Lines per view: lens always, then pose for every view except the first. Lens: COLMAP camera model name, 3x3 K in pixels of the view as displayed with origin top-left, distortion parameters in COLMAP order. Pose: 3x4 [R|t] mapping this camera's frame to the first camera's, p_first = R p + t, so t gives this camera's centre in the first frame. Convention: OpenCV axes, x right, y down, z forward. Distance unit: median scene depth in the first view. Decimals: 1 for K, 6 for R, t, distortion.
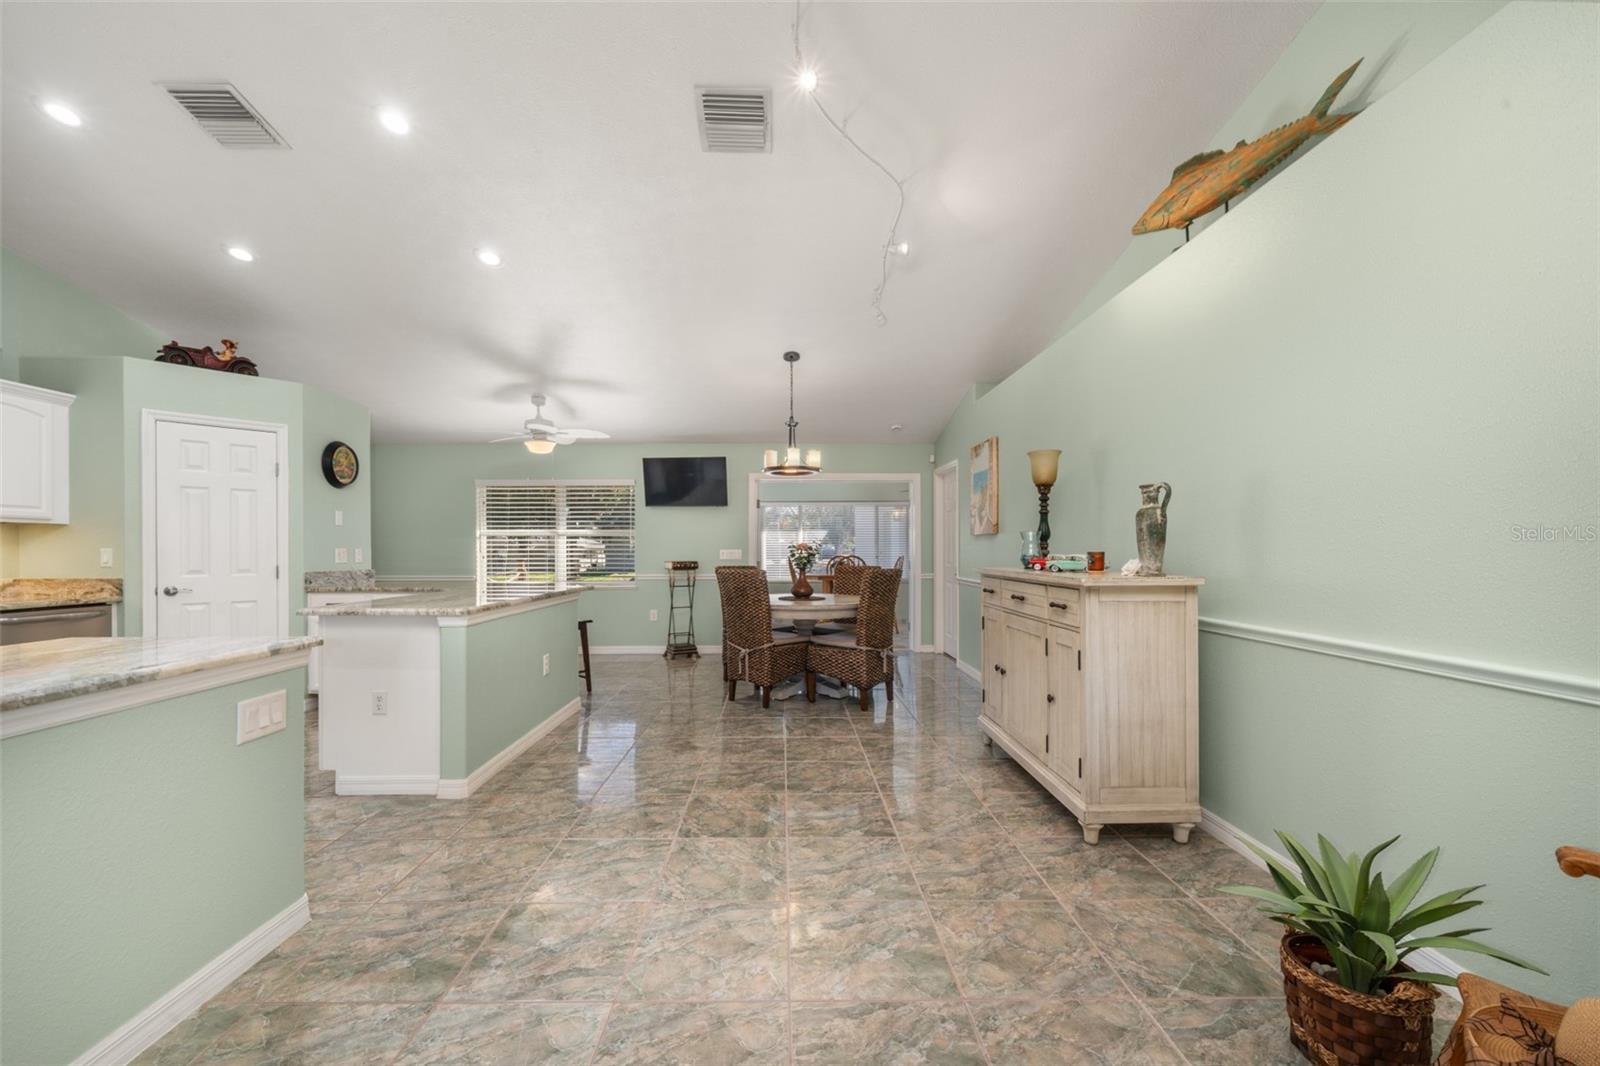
lens RADIAL K [[608.4, 0, 798.9], [0, 608.4, 546.7], [0, 0, 1]] dist [-0.002594, -0.000119]
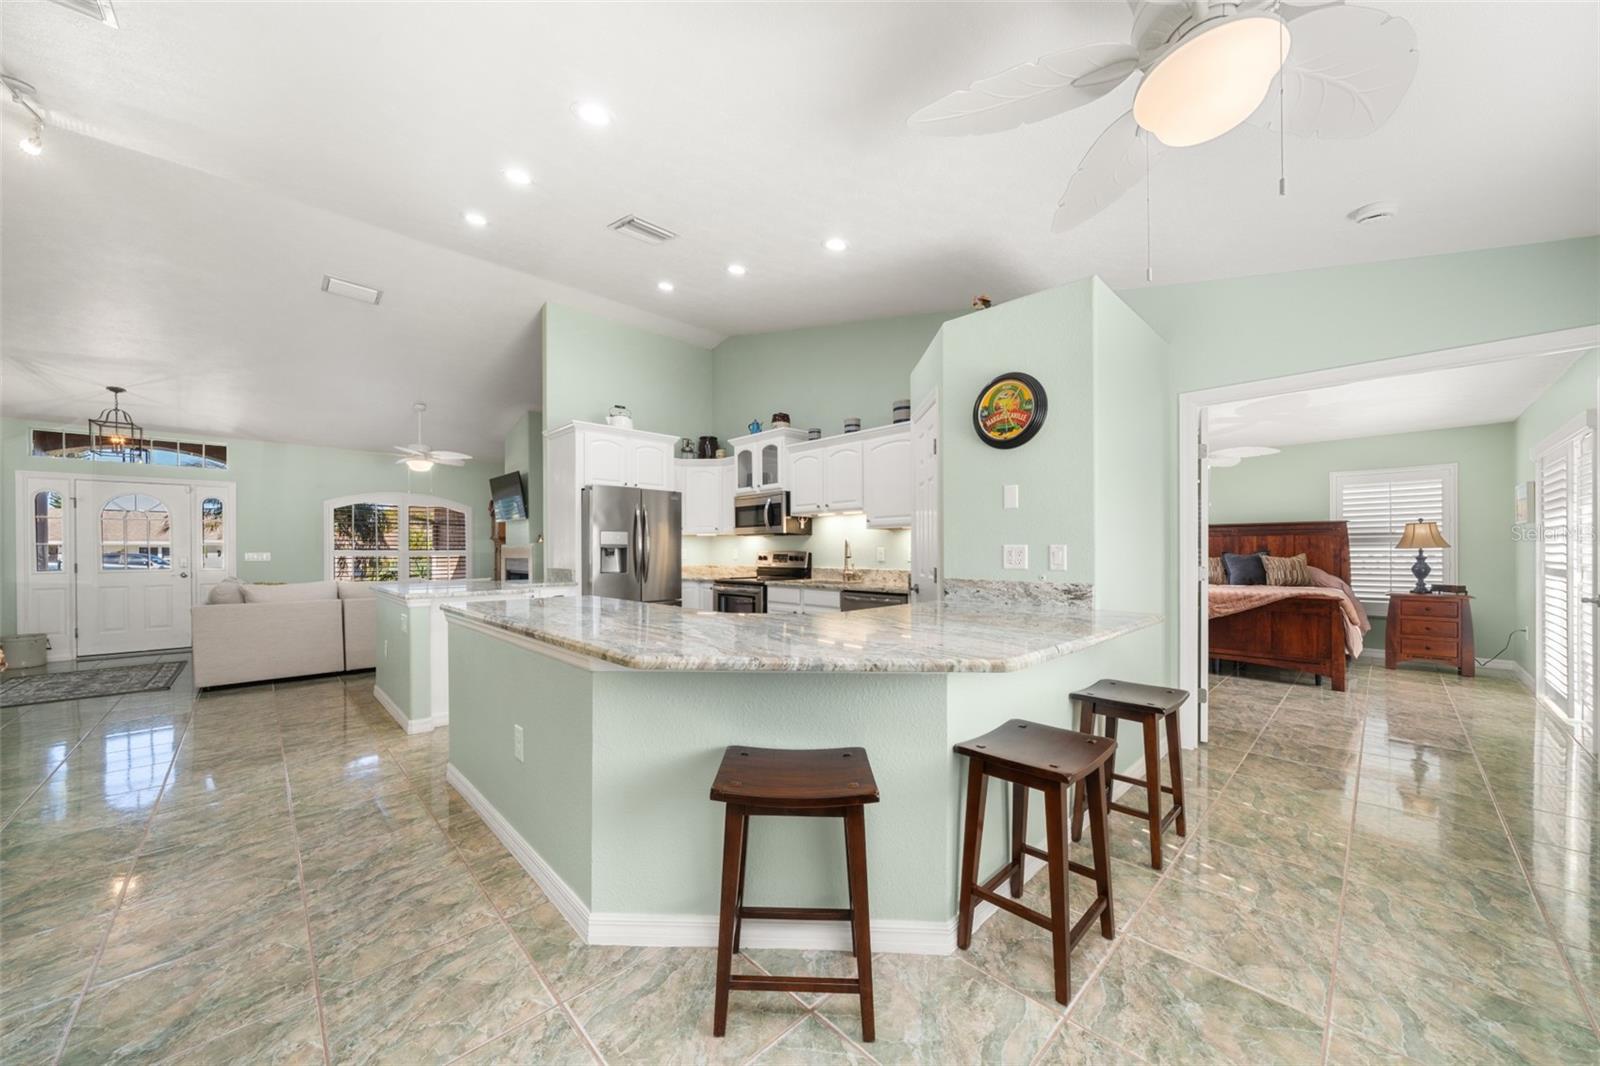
lens RADIAL K [[560.1, 0, 779.0], [0, 560.1, 559.2], [0, 0, 1]] dist [0.000338, 0.000014]
pose [[-0.751844, 0.009512, -0.659272, -0.200338], [0.010209, 0.999944, 0.002785, 0.013095], [0.659261, -0.004637, -0.751899, 1.276781]]
